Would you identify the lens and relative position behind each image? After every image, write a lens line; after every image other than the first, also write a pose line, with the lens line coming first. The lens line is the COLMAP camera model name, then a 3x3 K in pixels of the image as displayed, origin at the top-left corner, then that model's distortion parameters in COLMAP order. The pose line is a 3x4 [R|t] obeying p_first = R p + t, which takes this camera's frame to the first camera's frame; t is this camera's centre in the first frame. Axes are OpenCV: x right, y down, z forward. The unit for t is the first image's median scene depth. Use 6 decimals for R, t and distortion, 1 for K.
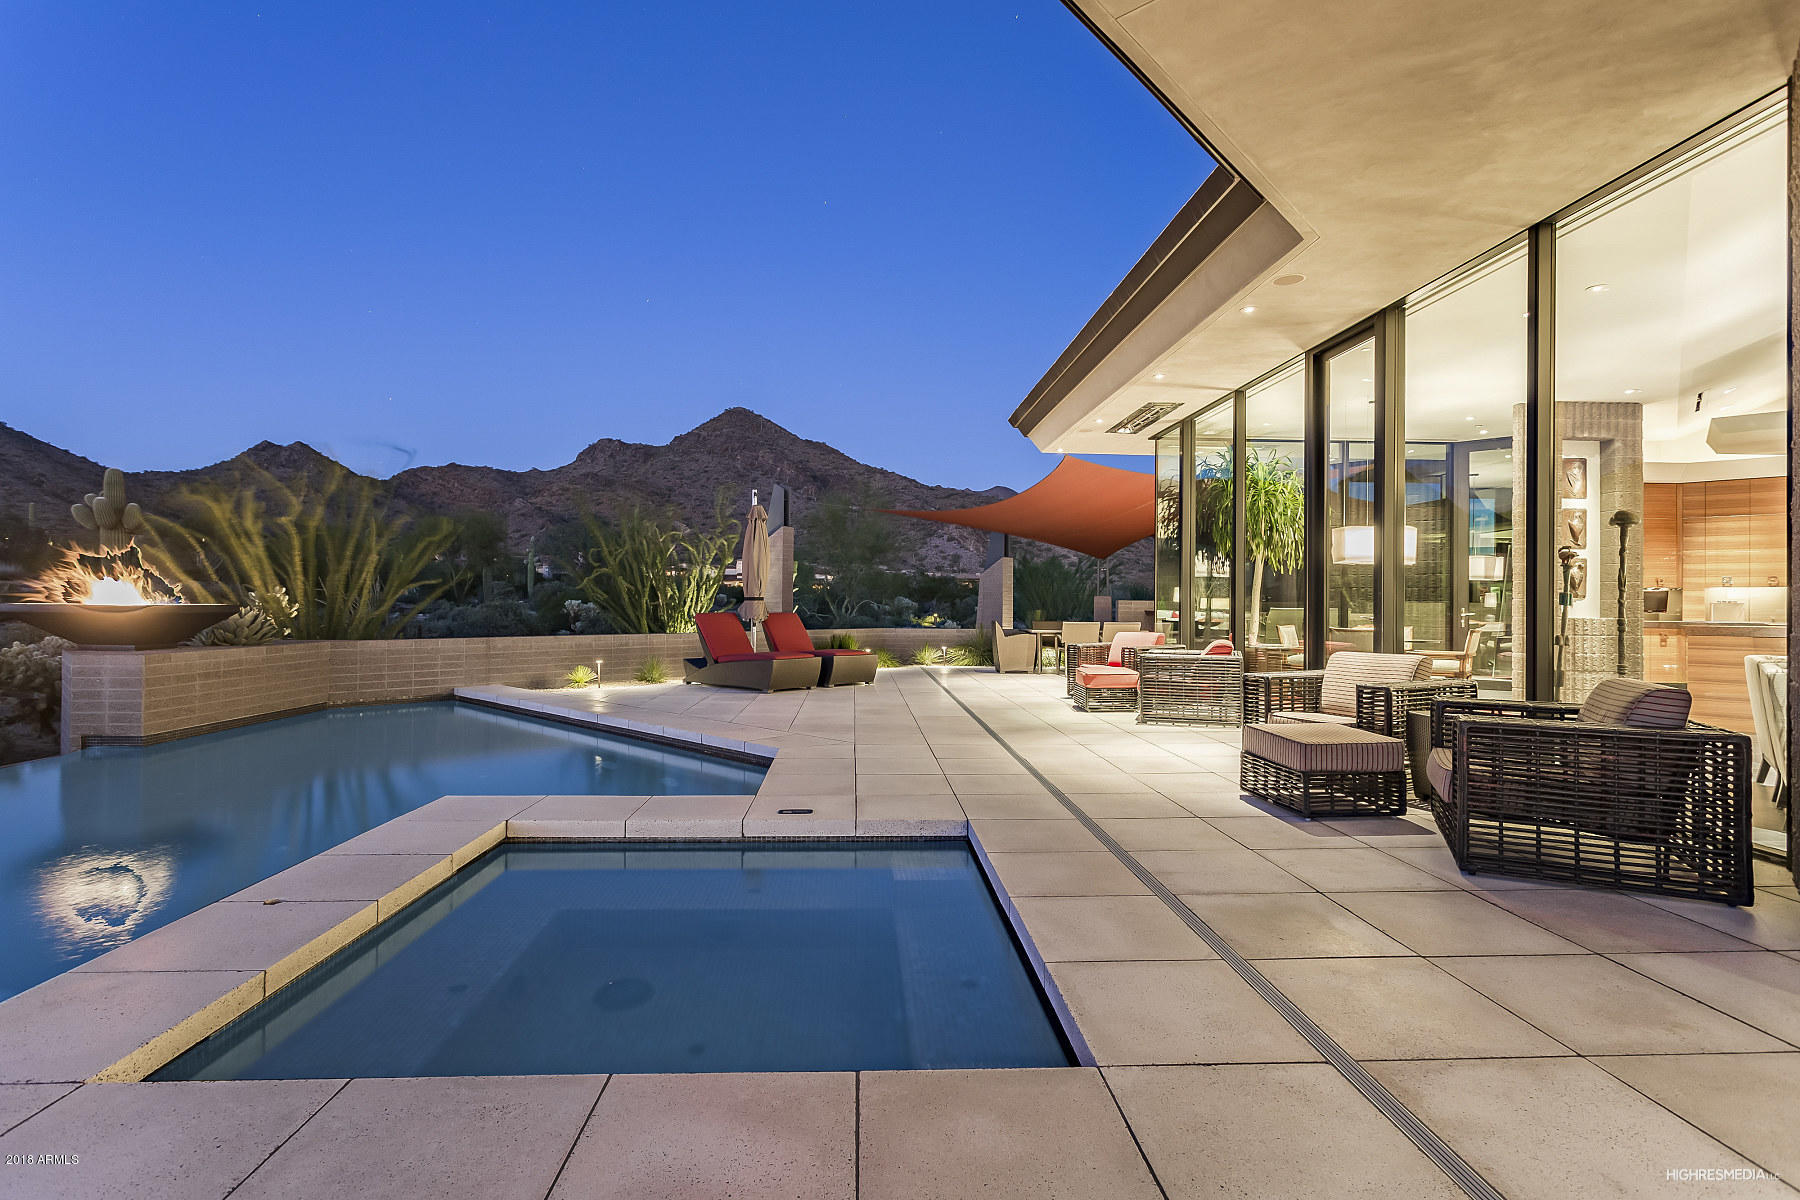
lens RADIAL K [[870.9, 0, 888.3], [0, 870.9, 602.4], [0, 0, 1]] dist [0.000057, 0.002284]
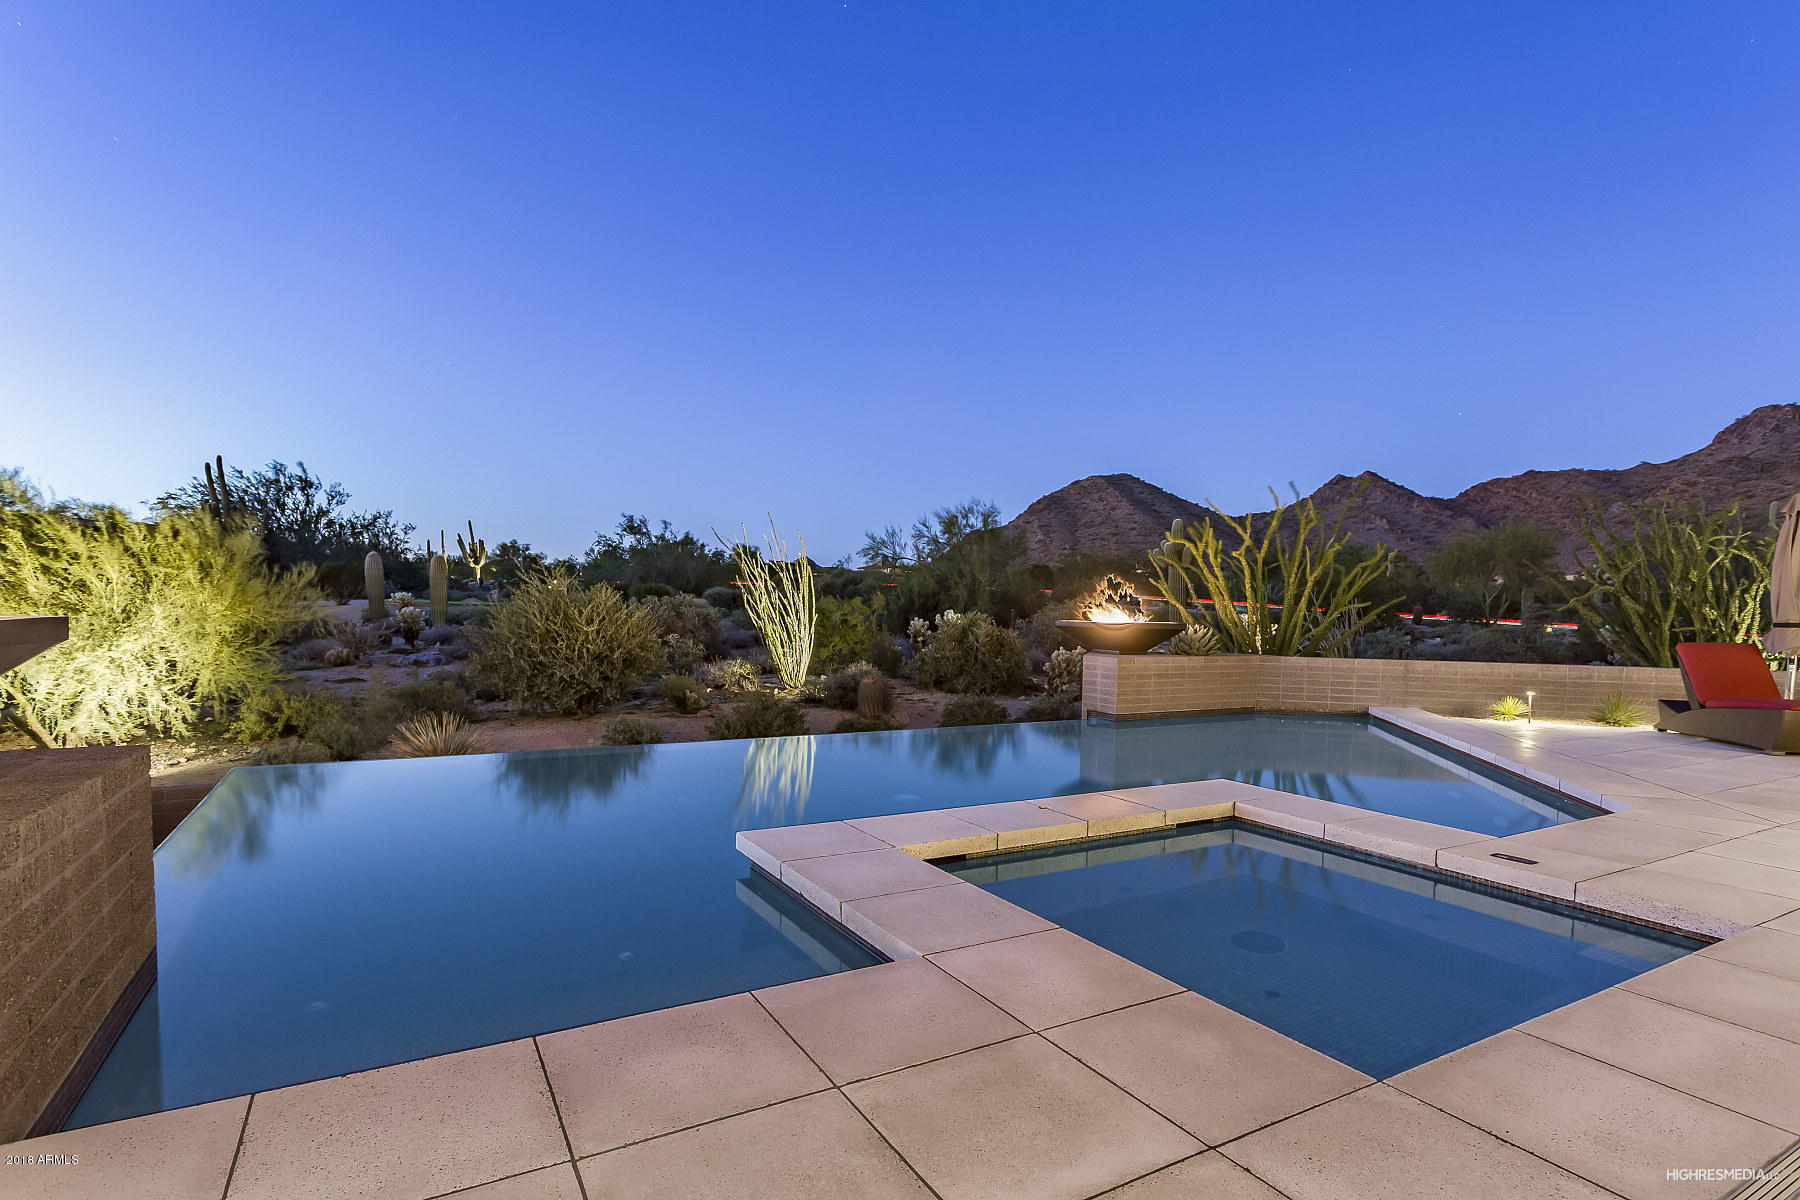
lens RADIAL K [[870.9, 0, 878.8], [0, 870.9, 670.9], [0, 0, 1]] dist [0.000057, 0.002284]
pose [[0.452027, 0.061056, -0.889912, 0.162358], [-0.014850, 0.998031, 0.060931, 0.000633], [0.891881, -0.014327, 0.452044, 0.005175]]
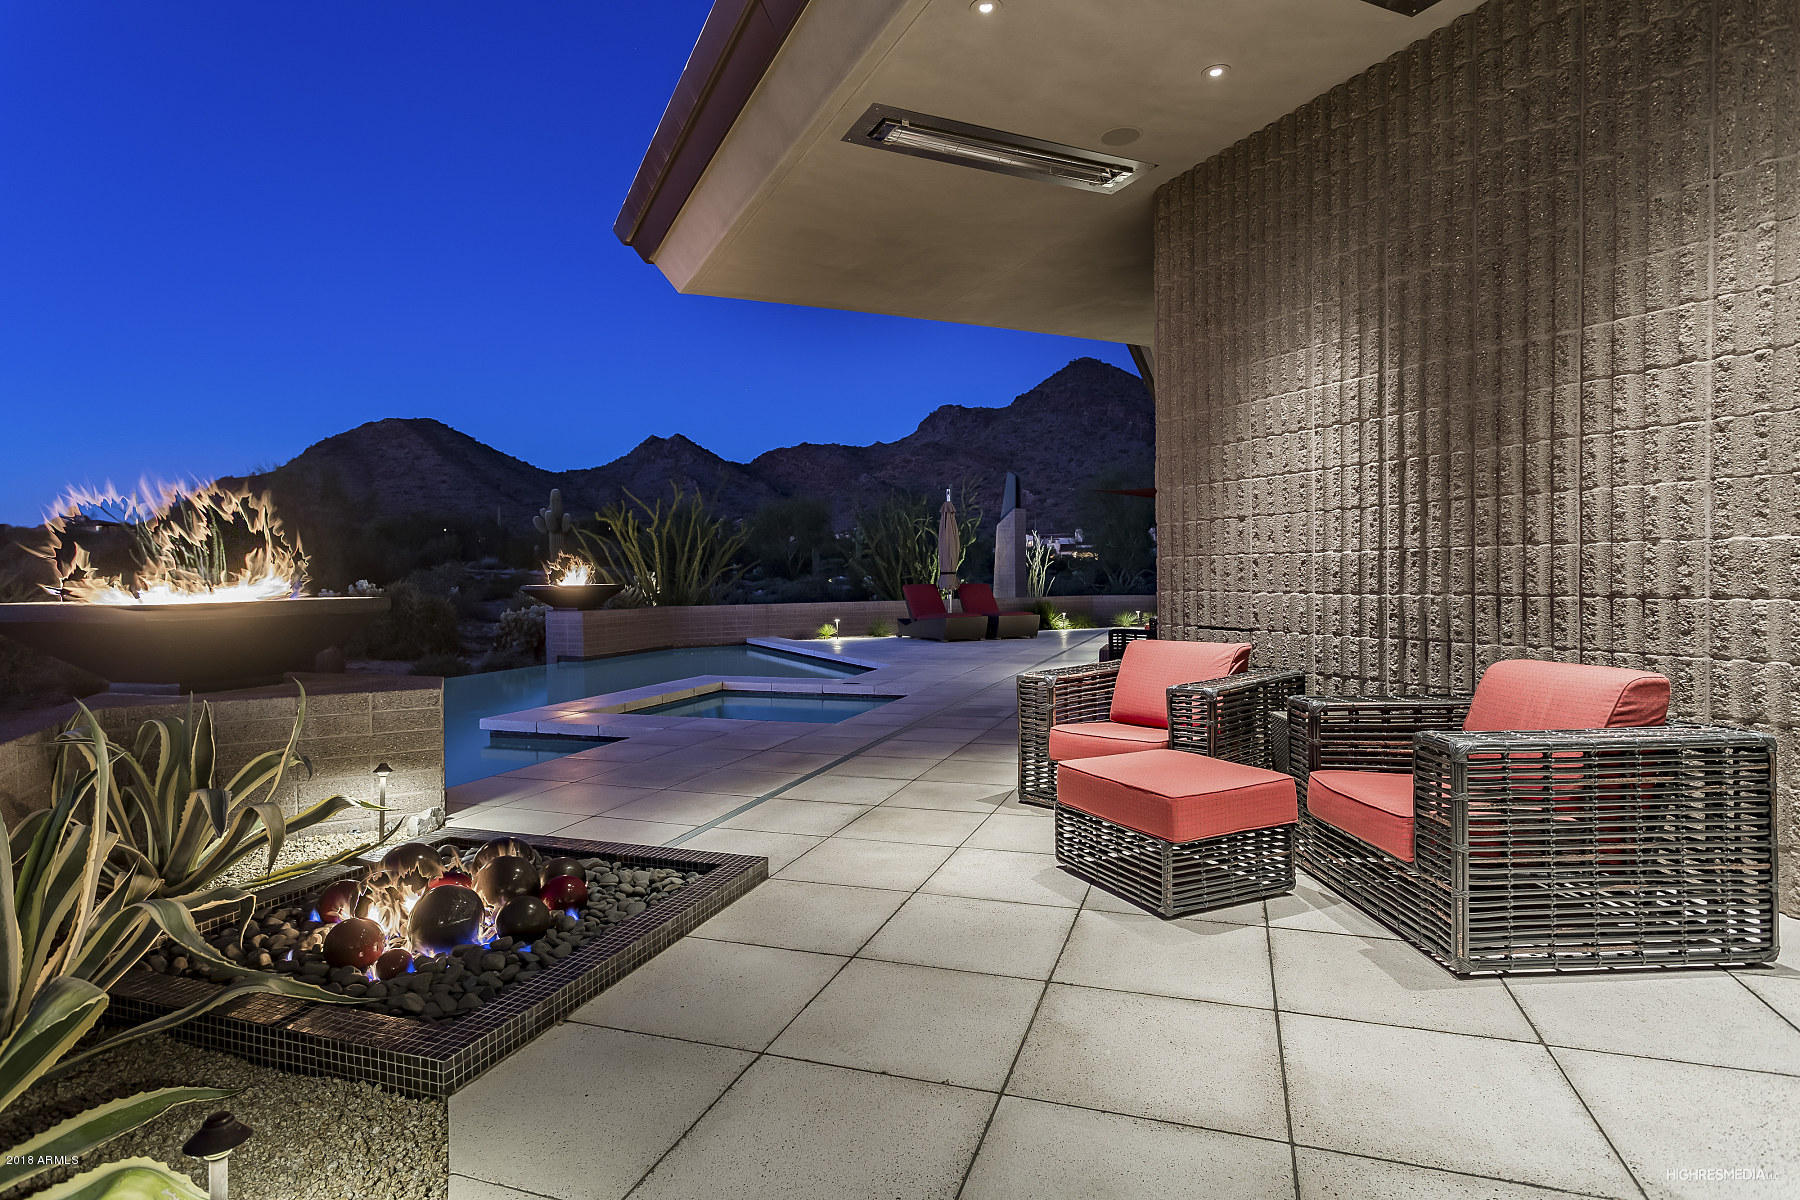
lens RADIAL K [[962.5, 0, 851.4], [0, 962.5, 572.2], [0, 0, 1]] dist [-0.001783, -0.000038]
pose [[0.912813, -0.022041, -0.407783, 0.335310], [0.021311, 0.999753, -0.006334, 0.000442], [0.407821, -0.002908, 0.913057, -0.422970]]
